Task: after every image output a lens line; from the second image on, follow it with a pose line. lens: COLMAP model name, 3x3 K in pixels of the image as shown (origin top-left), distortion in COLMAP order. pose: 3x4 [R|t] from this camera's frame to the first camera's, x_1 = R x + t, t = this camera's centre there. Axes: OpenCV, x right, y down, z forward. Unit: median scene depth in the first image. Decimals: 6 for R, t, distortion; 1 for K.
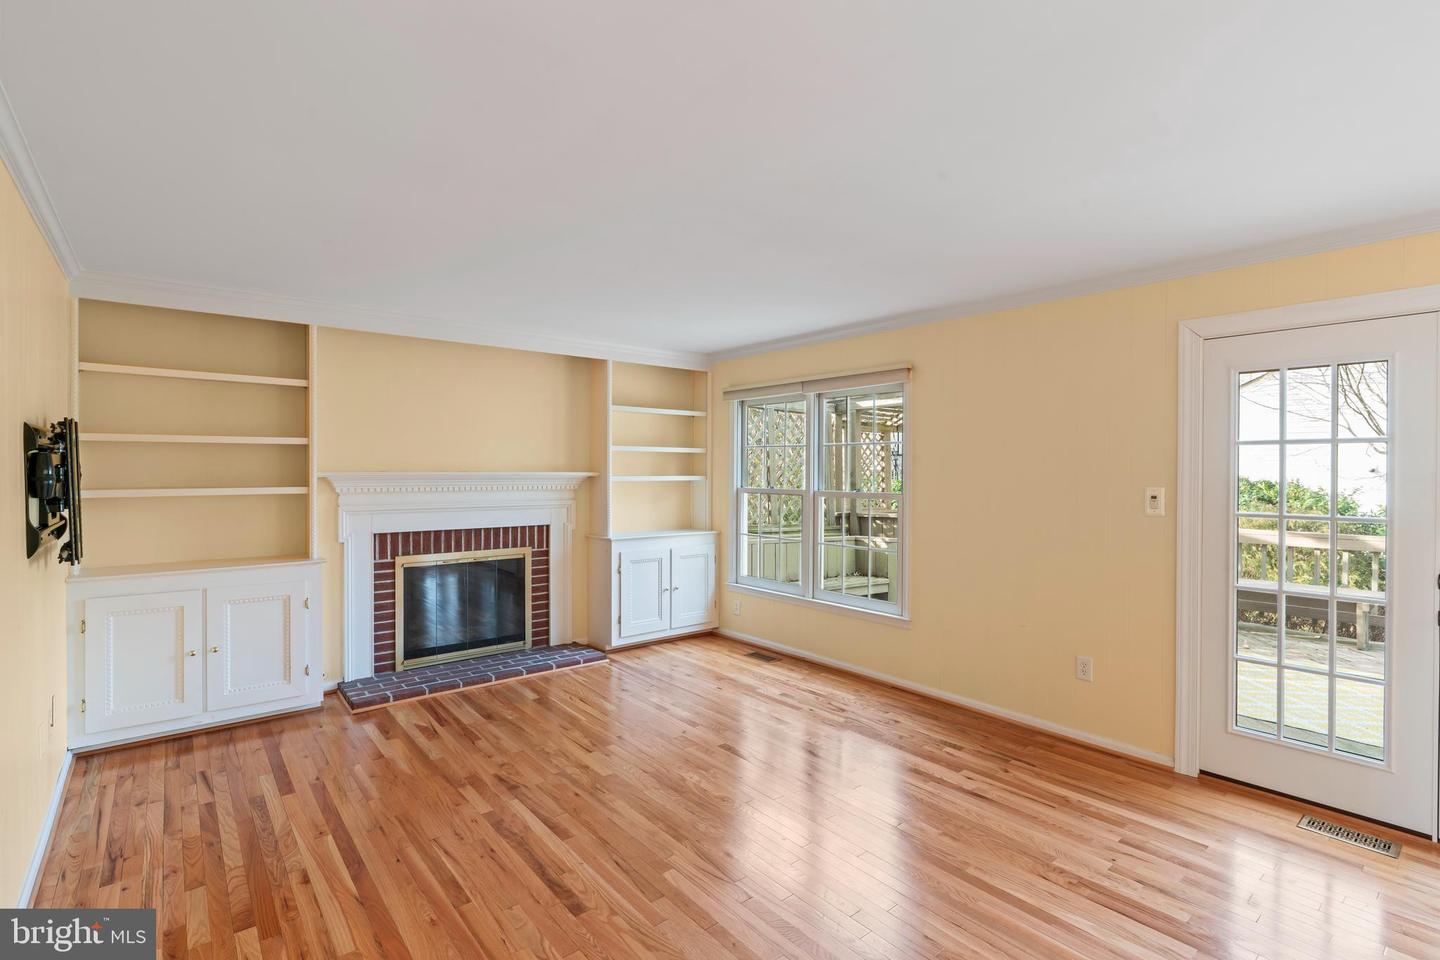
lens RADIAL K [[692.8, 0, 724.7], [0, 692.8, 477.3], [0, 0, 1]] dist [0.018387, -0.000901]
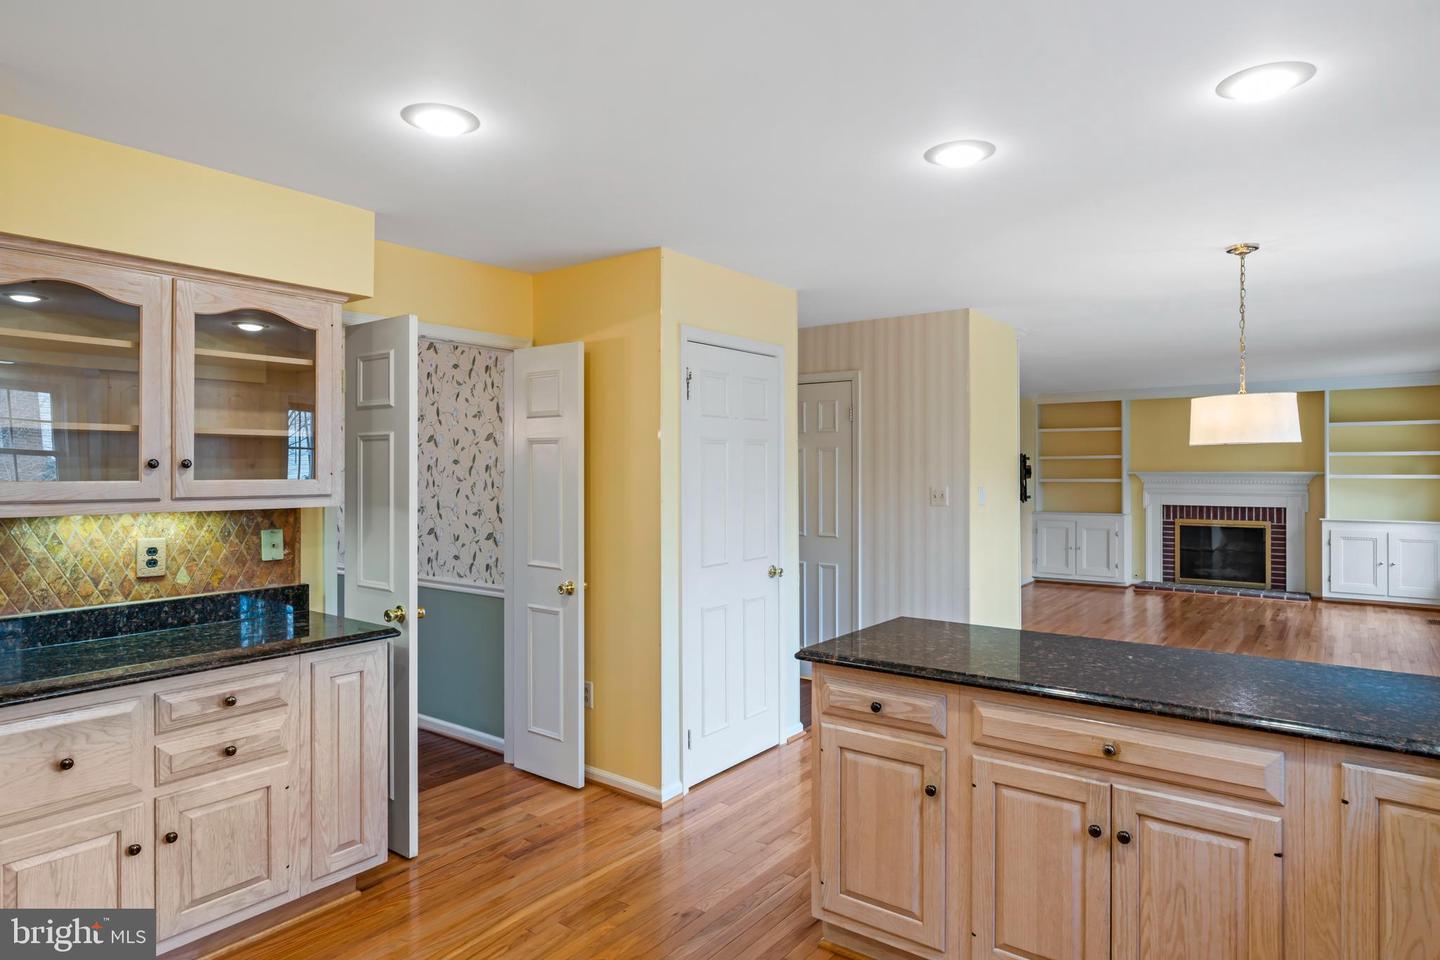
lens RADIAL K [[840.0, 0, 720.7], [0, 840.0, 469.5], [0, 0, 1]] dist [0.000429, 0.001551]
pose [[0.245684, -0.002842, -0.969346, 1.180183], [-0.008066, 0.999955, -0.004976, 0.006799], [0.969316, 0.009041, 0.245650, -0.590136]]
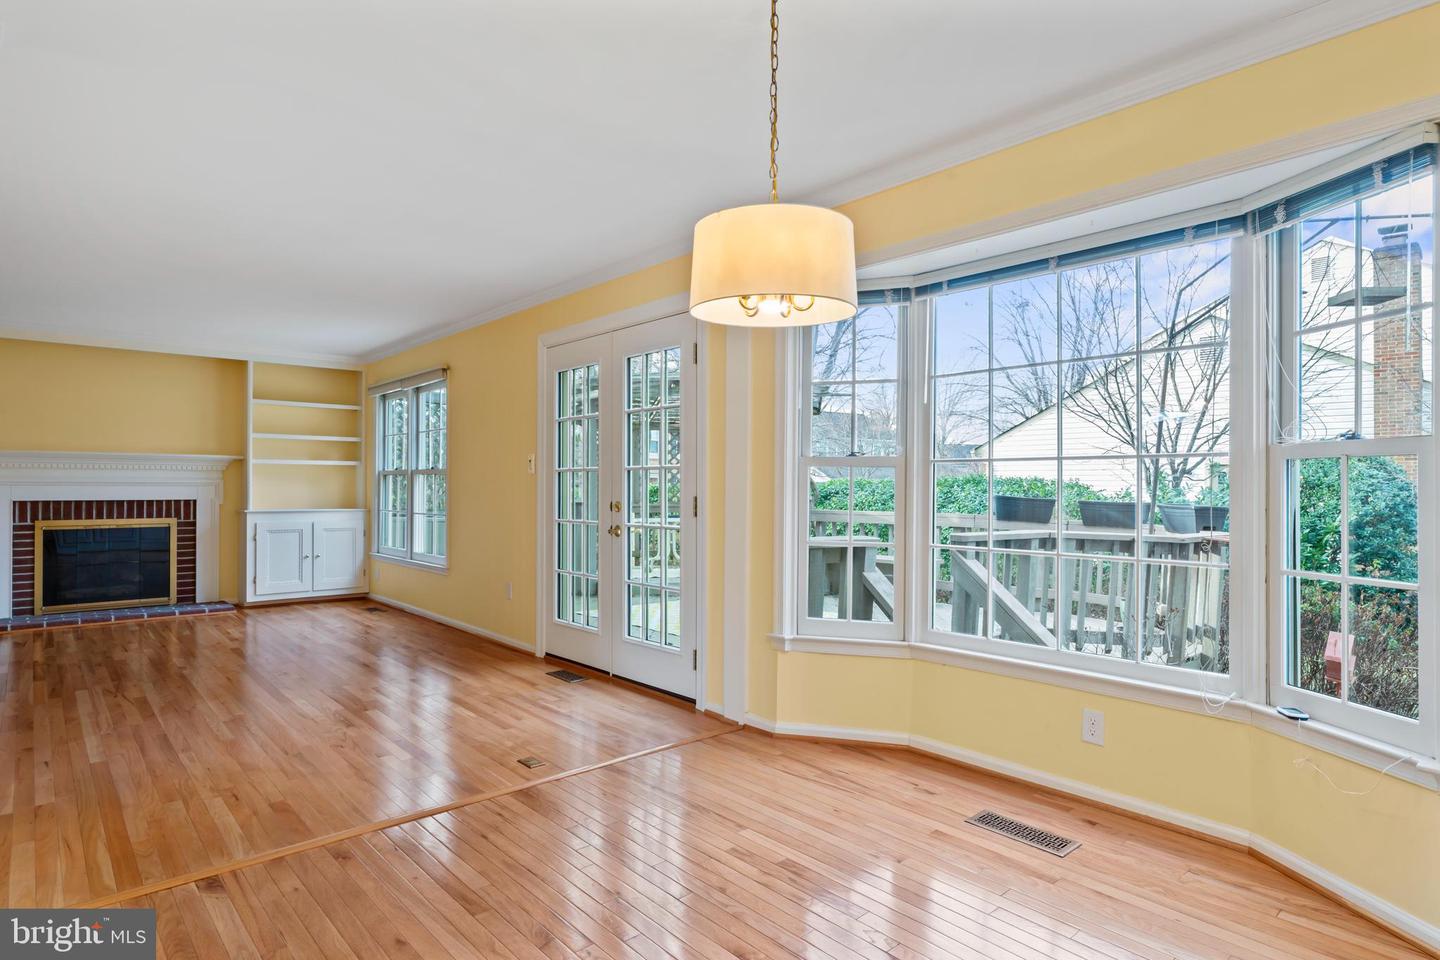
lens RADIAL K [[793.8, 0, 720.5], [0, 793.8, 480.0], [0, 0, 1]] dist [0.001004, 0.003235]
pose [[0.999547, -0.000558, 0.030106, 0.604770], [0.001078, 0.999850, -0.017262, 0.059803], [-0.030092, 0.017287, 0.999398, -0.381004]]
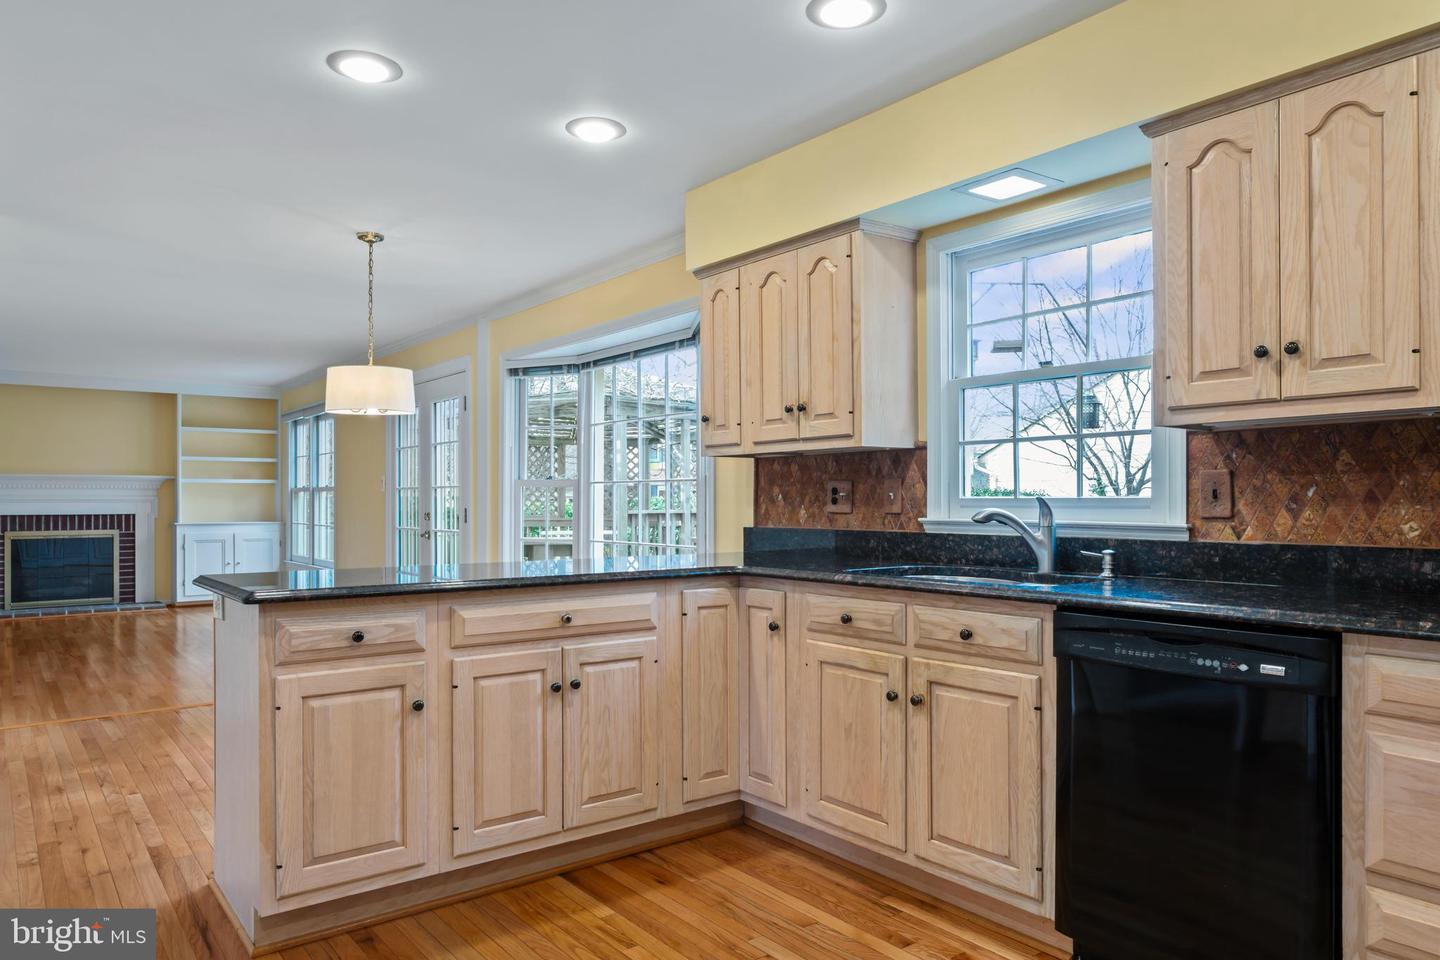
lens RADIAL K [[945.0, 0, 721.7], [0, 945.0, 494.9], [0, 0, 1]] dist [-0.009020, 0.005480]
pose [[0.999698, -0.006395, -0.023741, 0.964256], [0.006031, 0.999864, -0.015373, 0.066960], [0.023836, 0.015225, 0.999600, -0.846696]]
